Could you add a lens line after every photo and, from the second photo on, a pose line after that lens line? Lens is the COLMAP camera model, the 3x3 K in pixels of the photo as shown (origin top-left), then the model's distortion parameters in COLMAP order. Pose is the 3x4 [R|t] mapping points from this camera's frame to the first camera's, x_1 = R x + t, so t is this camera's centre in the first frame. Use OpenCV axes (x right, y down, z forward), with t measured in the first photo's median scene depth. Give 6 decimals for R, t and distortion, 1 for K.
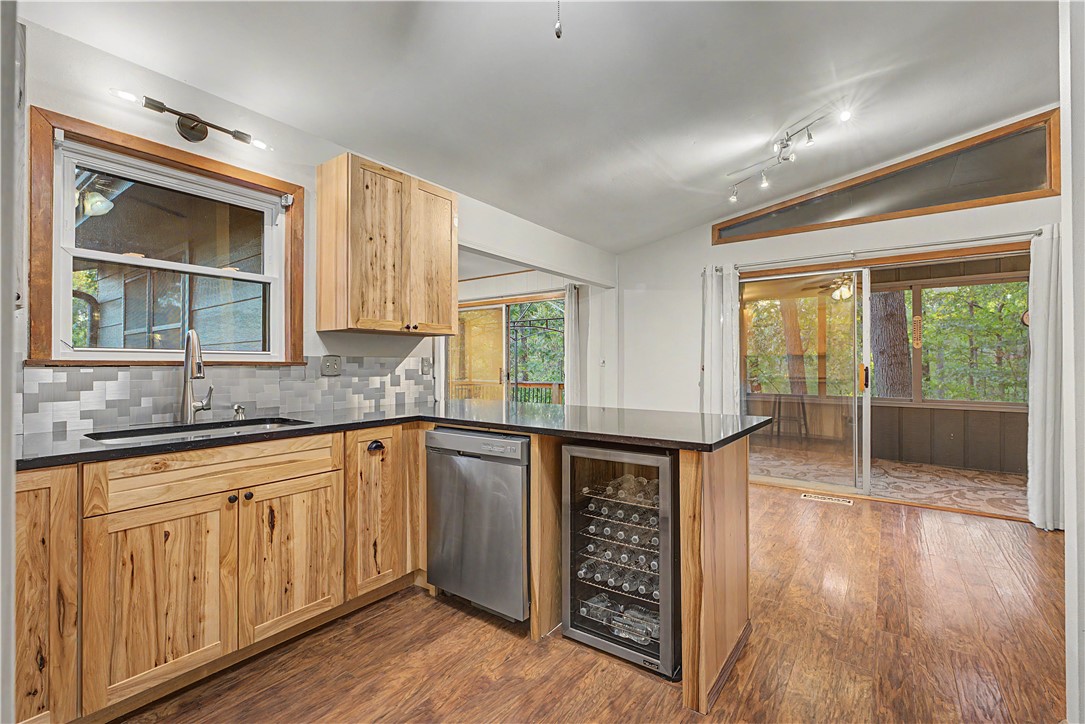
lens RADIAL K [[475.4, 0, 540.6], [0, 475.4, 362.9], [0, 0, 1]] dist [0.001514, 0.000018]
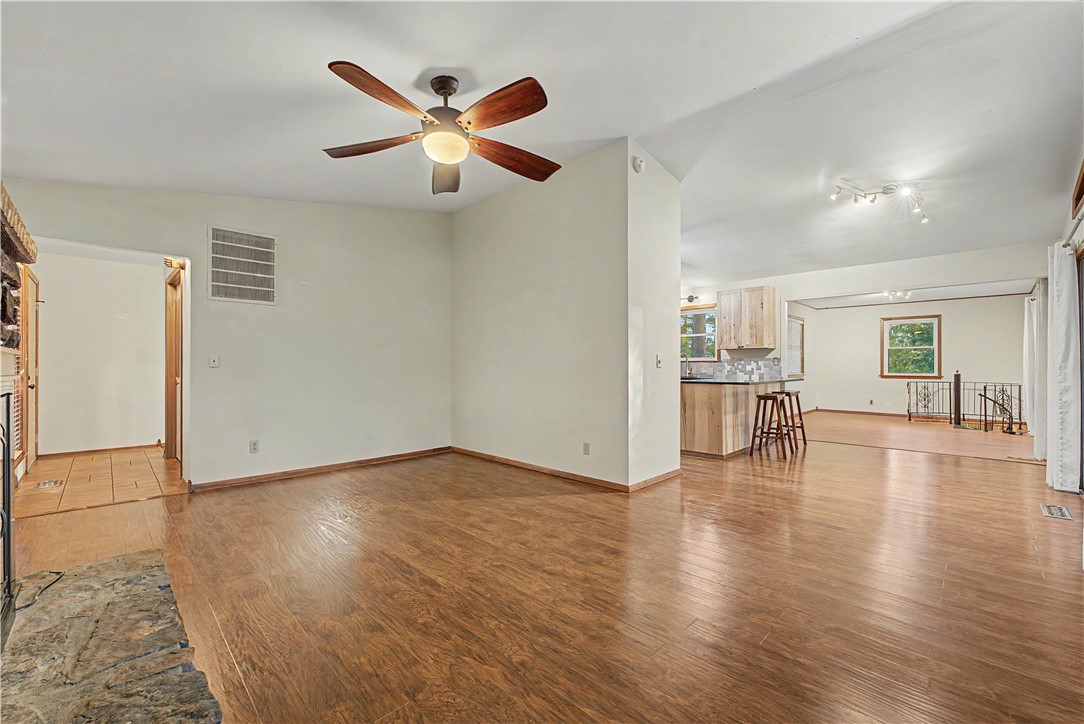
lens RADIAL K [[443.7, 0, 539.7], [0, 443.7, 364.0], [0, 0, 1]] dist [-0.000001, 0.000408]
pose [[-0.162453, -0.002658, -0.986713, 2.400927], [0.002938, 0.999991, -0.003177, 0.025018], [0.986712, -0.003415, -0.162443, 0.314674]]
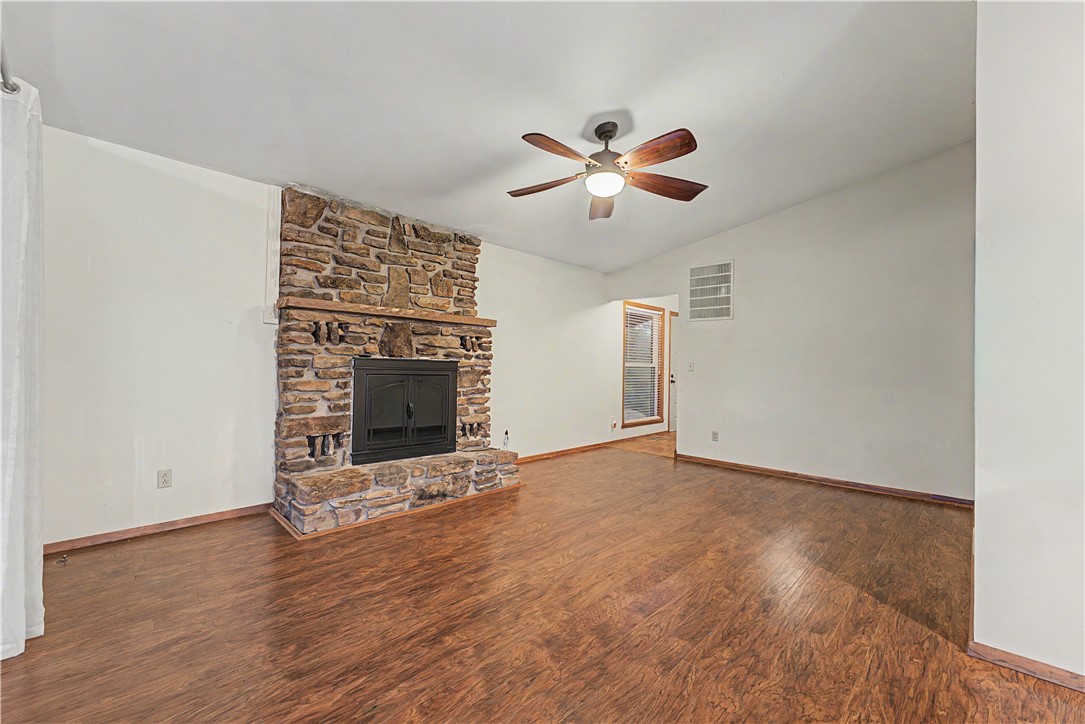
lens RADIAL K [[444.1, 0, 545.0], [0, 444.1, 364.3], [0, 0, 1]] dist [-0.000001, 0.000408]
pose [[-0.991172, -0.015899, 0.131622, 1.444801], [-0.016948, 0.999833, -0.006851, 0.022772], [-0.131491, -0.009022, -0.991276, 1.133001]]
